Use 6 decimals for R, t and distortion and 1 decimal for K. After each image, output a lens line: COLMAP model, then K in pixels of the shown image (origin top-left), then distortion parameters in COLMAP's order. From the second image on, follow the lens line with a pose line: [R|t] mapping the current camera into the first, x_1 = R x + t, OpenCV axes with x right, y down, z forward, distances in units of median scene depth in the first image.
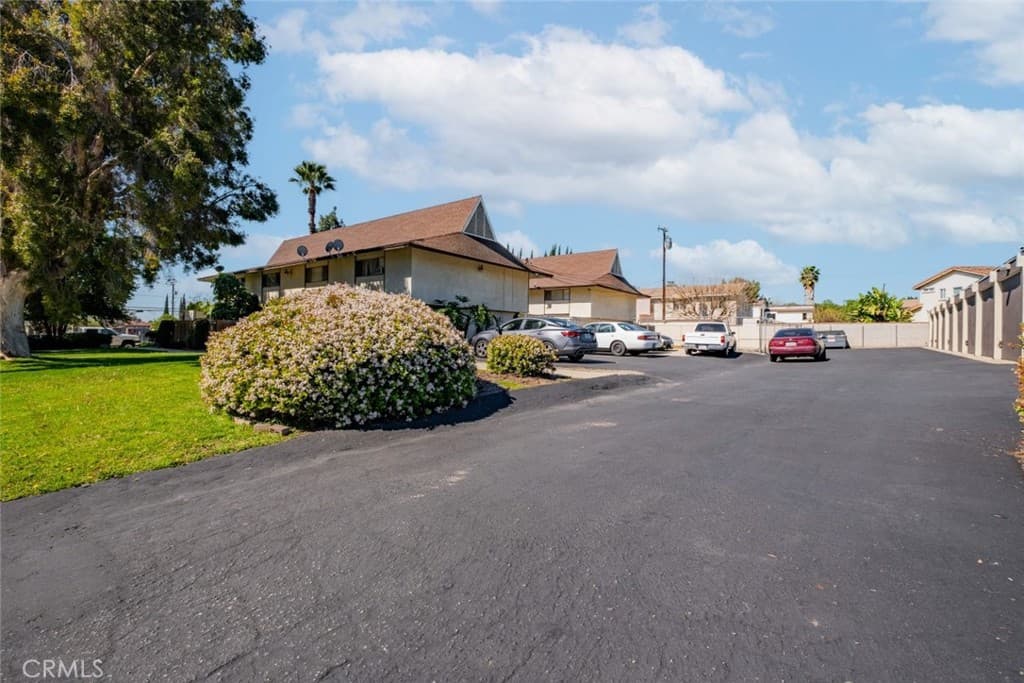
lens RADIAL K [[450.6, 0, 512.0], [0, 450.6, 341.5], [0, 0, 1]] dist [-0.008152, -0.000139]
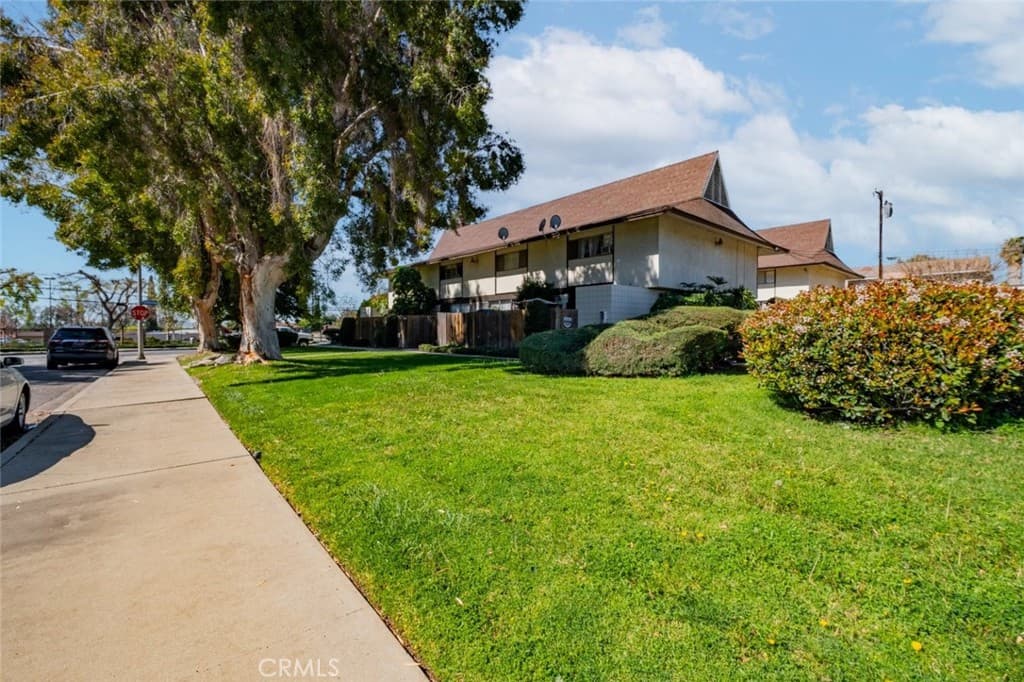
lens RADIAL K [[450.6, 0, 512.0], [0, 450.6, 341.0], [0, 0, 1]] dist [-0.008152, -0.000139]
pose [[0.979491, -0.011224, -0.201173, -0.276663], [0.013187, 0.999878, 0.008417, -0.000779], [0.201054, -0.010897, 0.979519, 0.149651]]
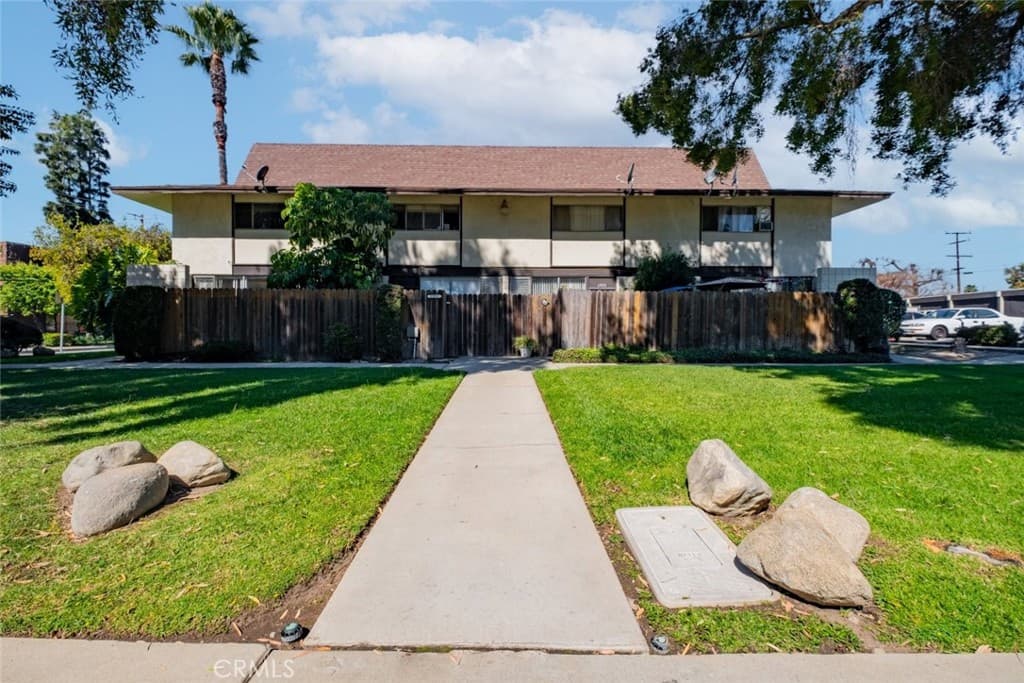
lens RADIAL K [[450.6, 0, 512.0], [0, 450.6, 341.5], [0, 0, 1]] dist [-0.008152, -0.000139]
pose [[0.812819, -0.028522, 0.581818, -0.907278], [0.009023, 0.999297, 0.036381, -0.015702], [-0.582447, -0.024321, 0.812505, 0.629086]]
